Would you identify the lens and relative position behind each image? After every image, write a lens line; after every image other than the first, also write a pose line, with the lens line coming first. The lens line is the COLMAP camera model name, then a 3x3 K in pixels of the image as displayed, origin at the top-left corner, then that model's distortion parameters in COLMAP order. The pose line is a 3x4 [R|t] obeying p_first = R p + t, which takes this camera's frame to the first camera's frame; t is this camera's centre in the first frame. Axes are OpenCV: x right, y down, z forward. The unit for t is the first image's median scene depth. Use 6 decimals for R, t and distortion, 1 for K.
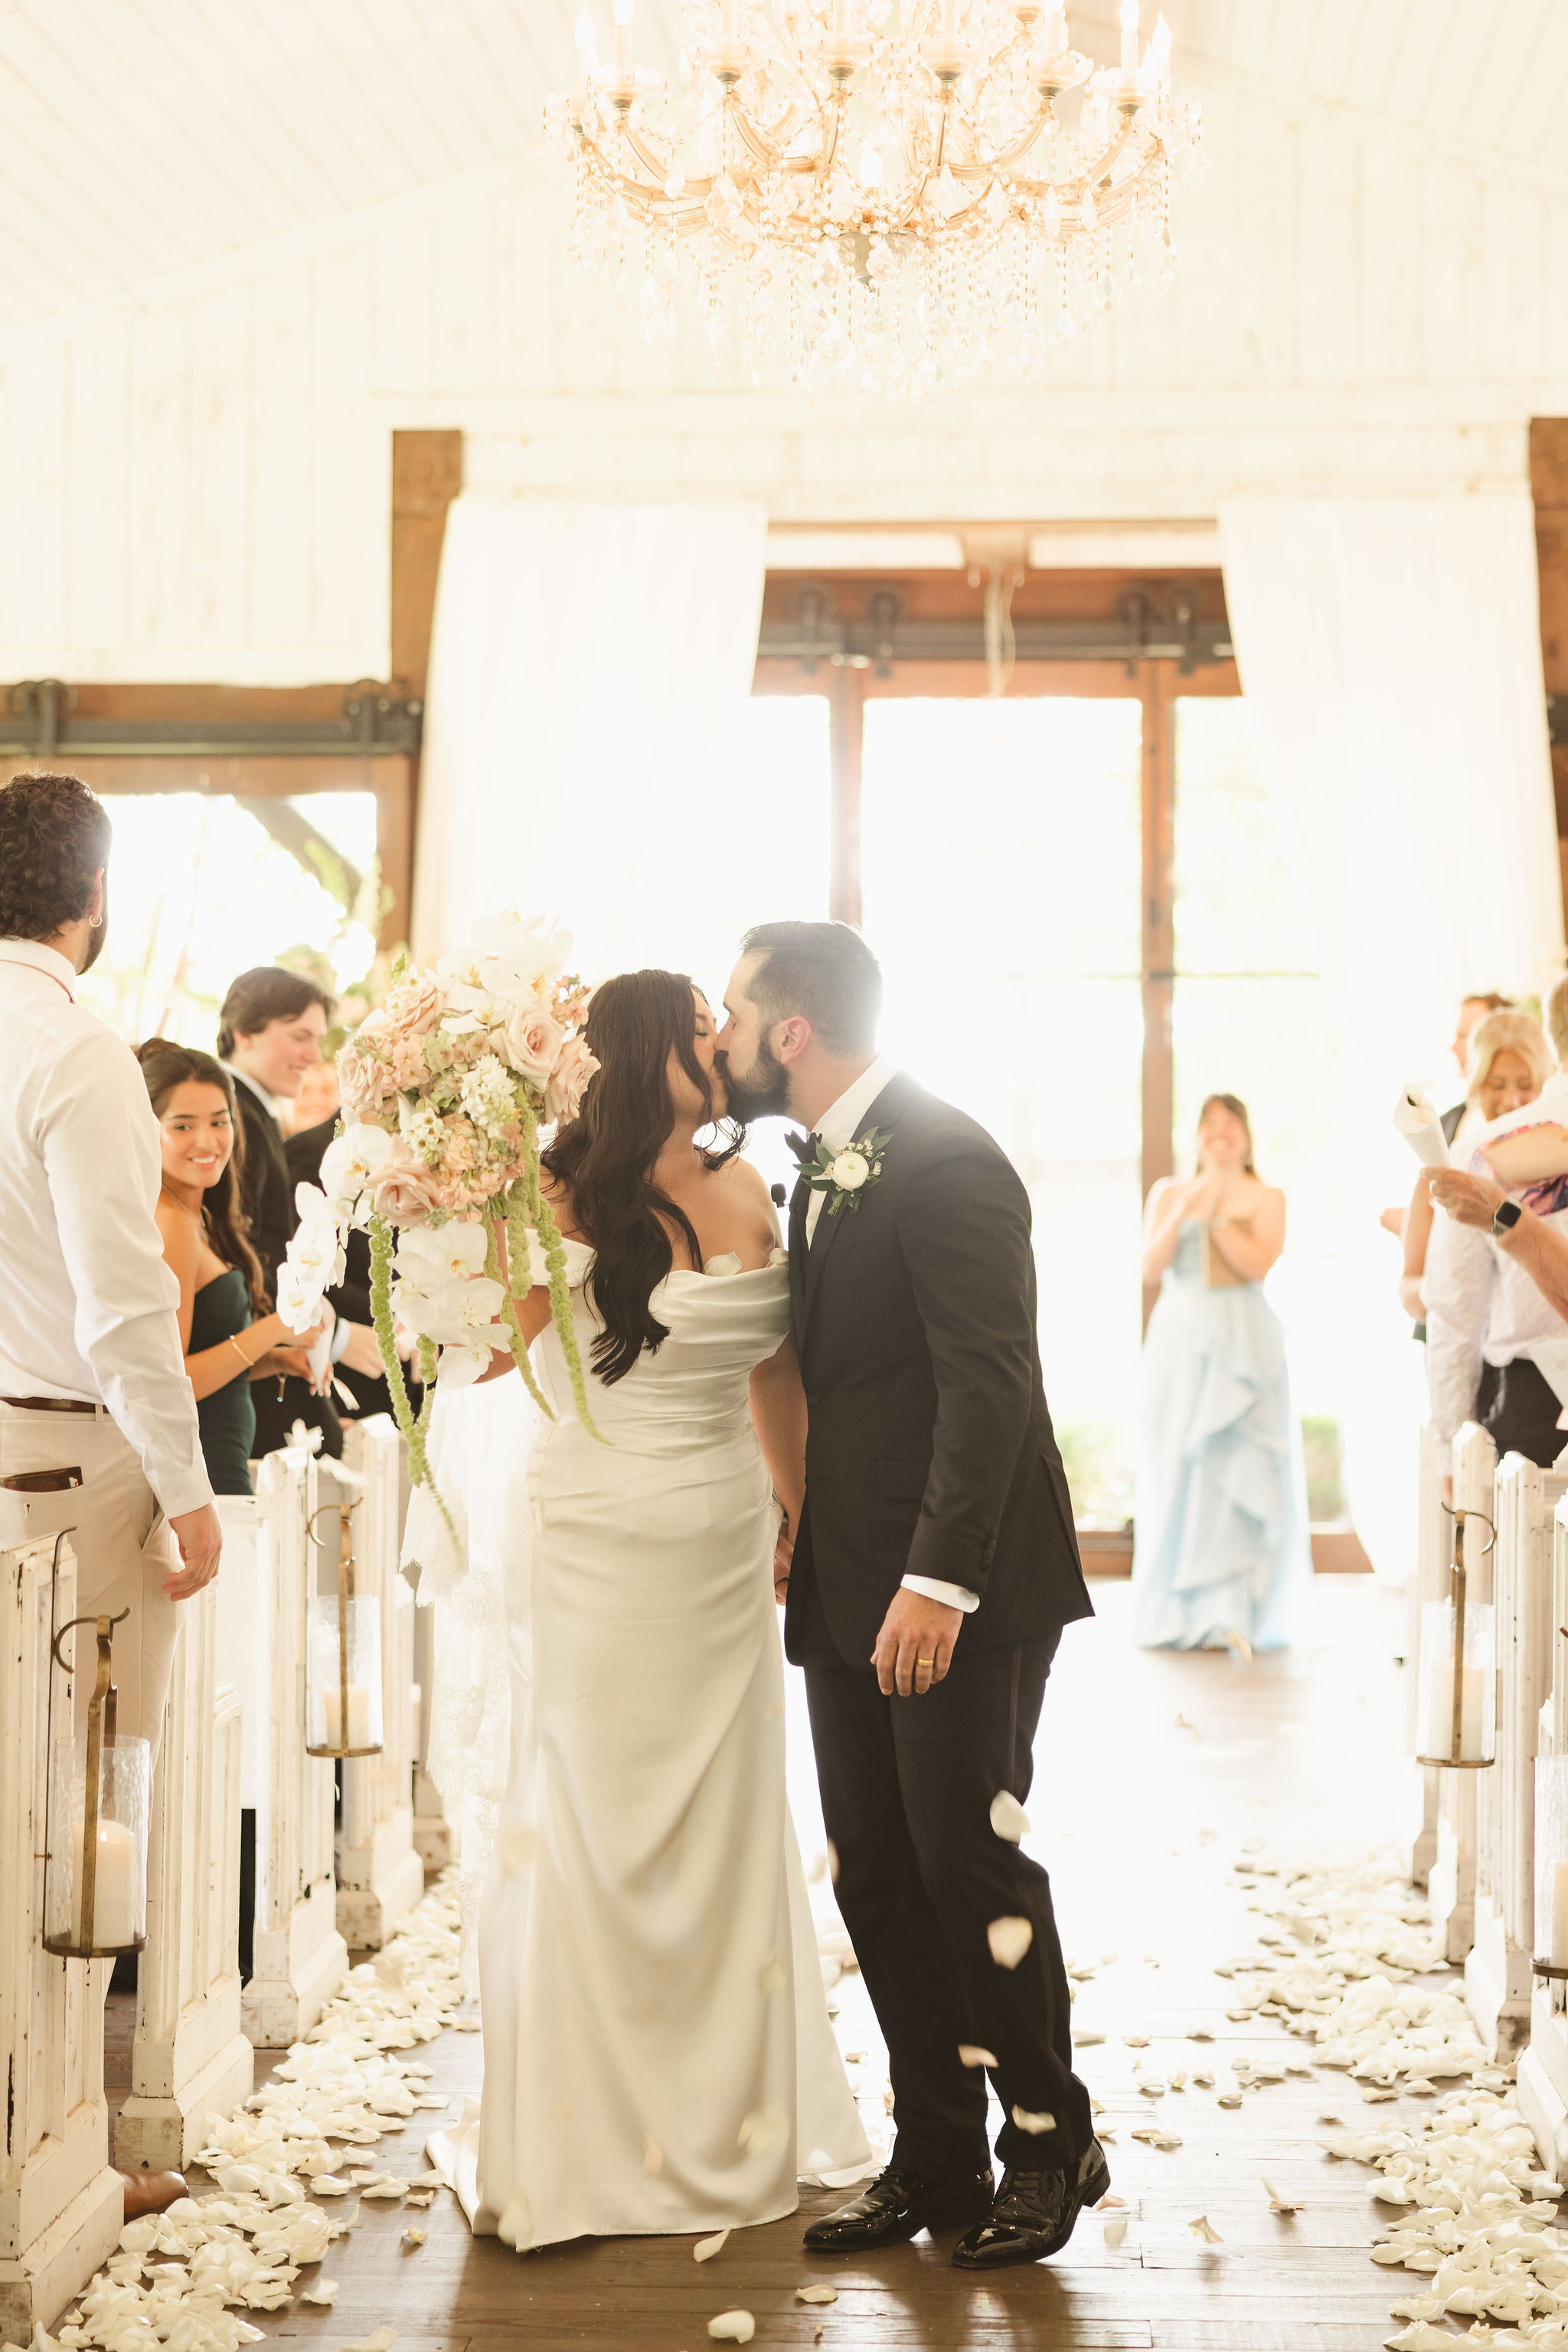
lens RADIAL K [[4091.1, 0, 784.0], [0, 4091.1, 1176.0], [0, 0, 1]] dist [0.058443, -0.169465]
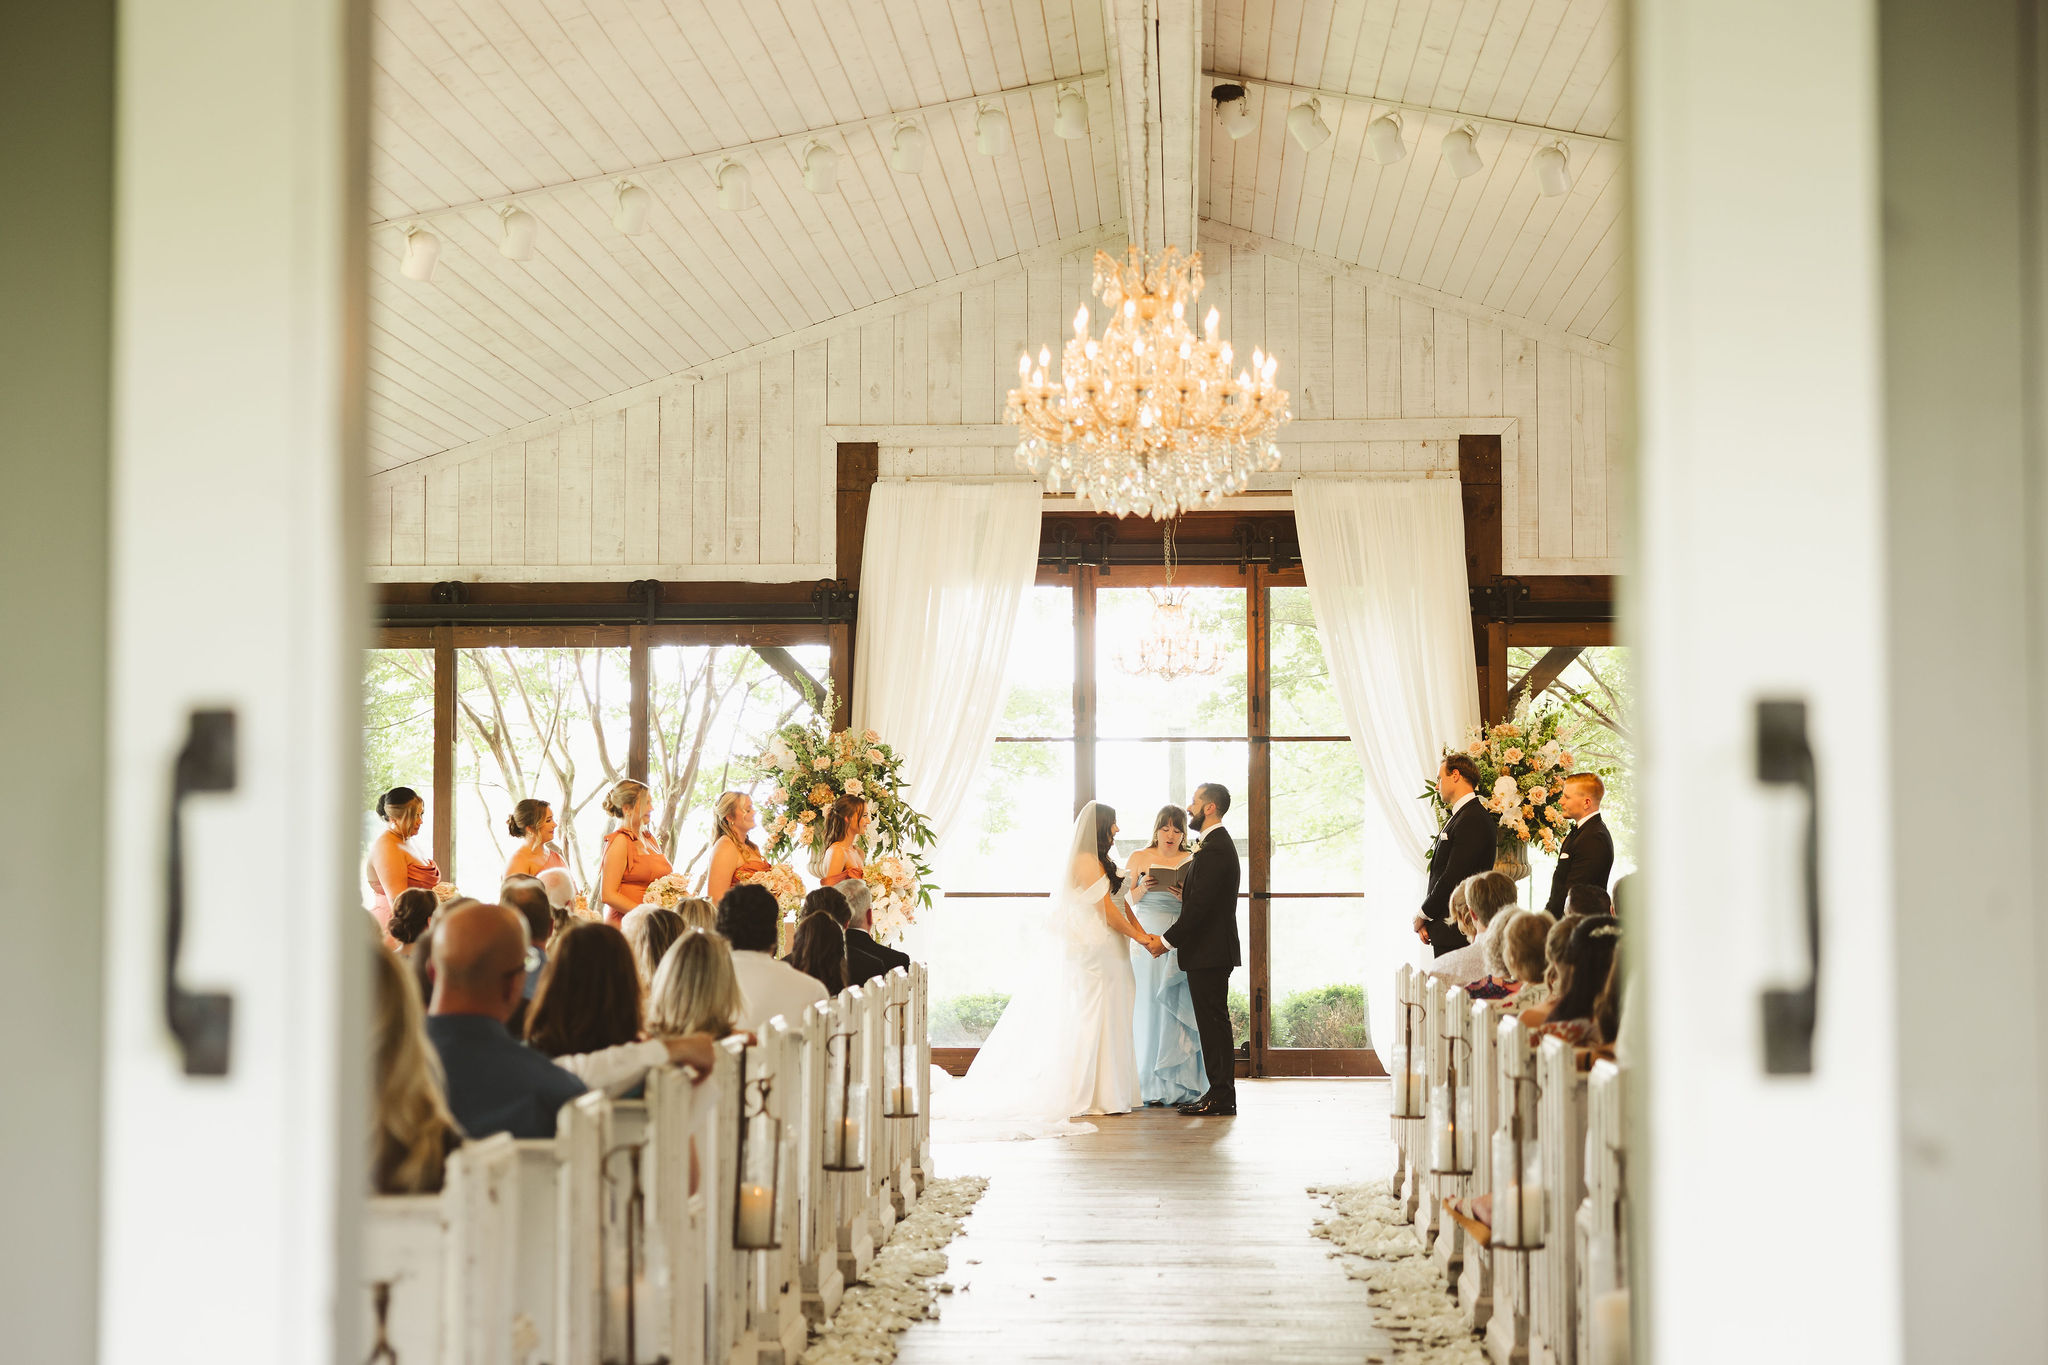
lens RADIAL K [[3170.9, 0, 1024.0], [0, 3170.9, 682.5], [0, 0, 1]] dist [-0.045568, -0.036706]
pose [[0.999709, -0.002162, 0.024010, -0.048345], [0.003468, 0.998508, -0.054488, 0.000833], [-0.023856, 0.054556, 0.998226, -0.412368]]
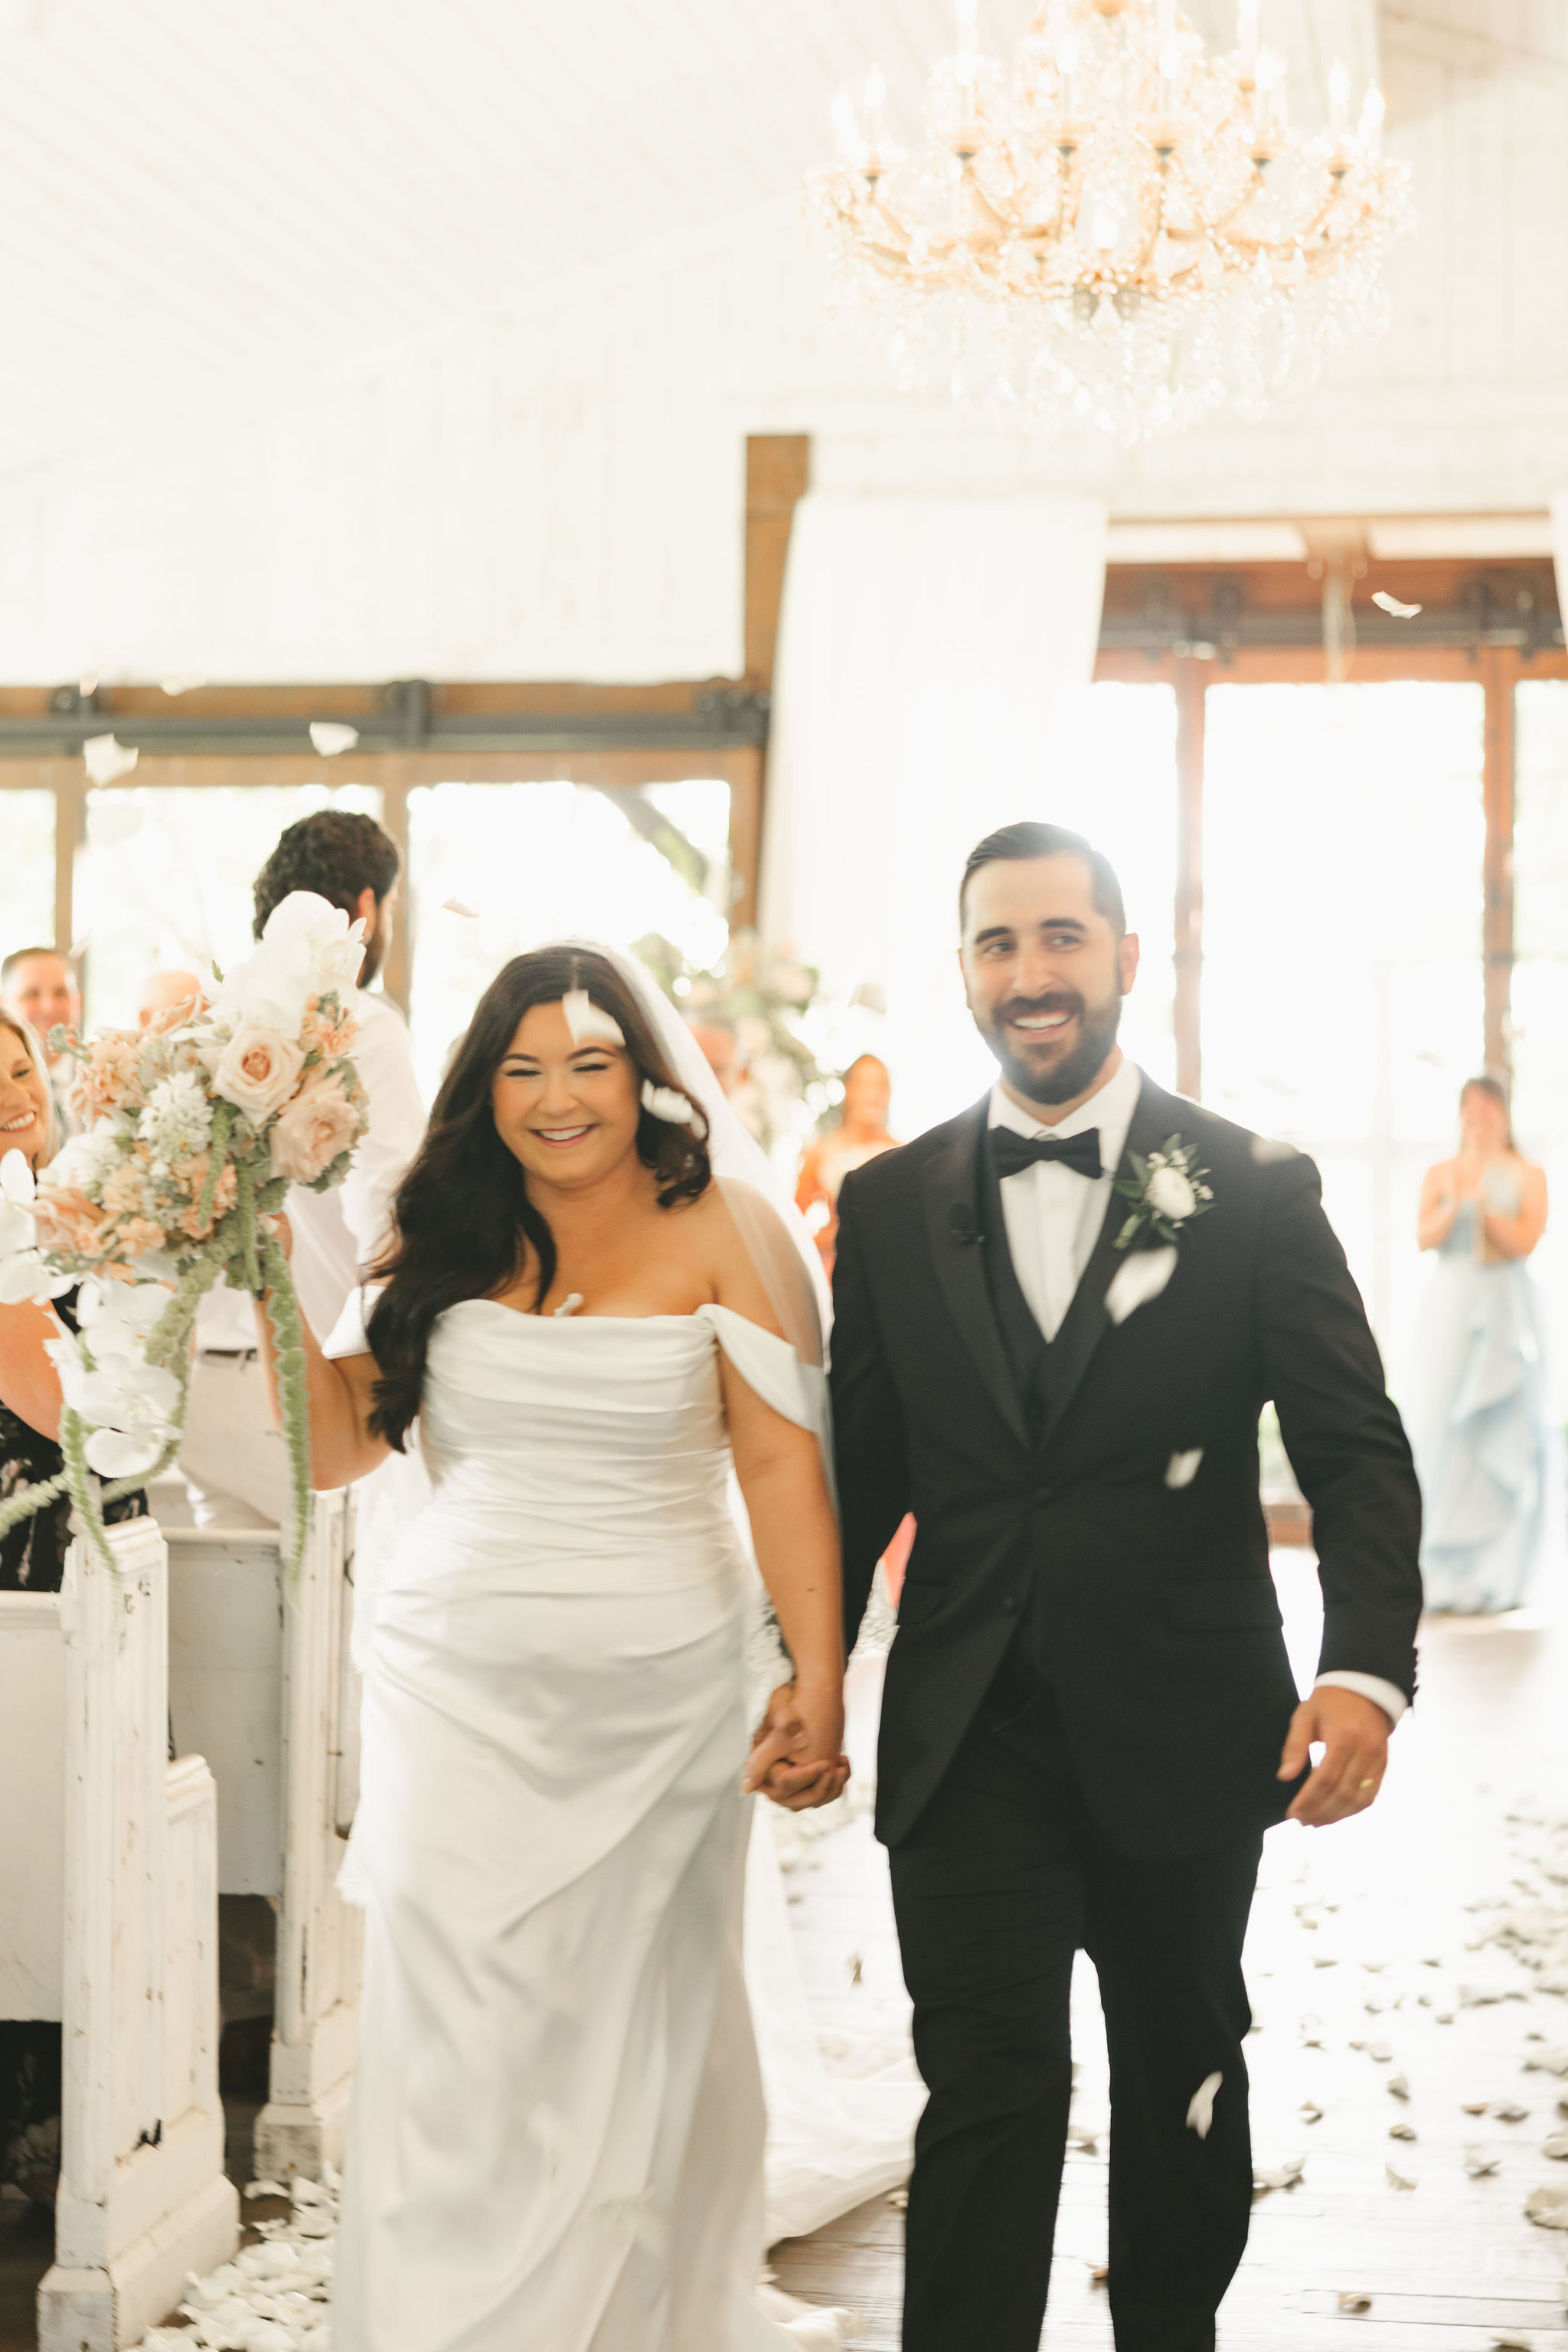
lens RADIAL K [[4235.3, 0, 783.1], [0, 4235.3, 1149.5], [0, 0, 1]] dist [-0.009532, 0.055159]
pose [[0.994277, 0.003789, -0.106763, 0.029816], [-0.003857, 0.999992, -0.000426, -0.000258], [0.106760, 0.000835, 0.994284, -0.066147]]
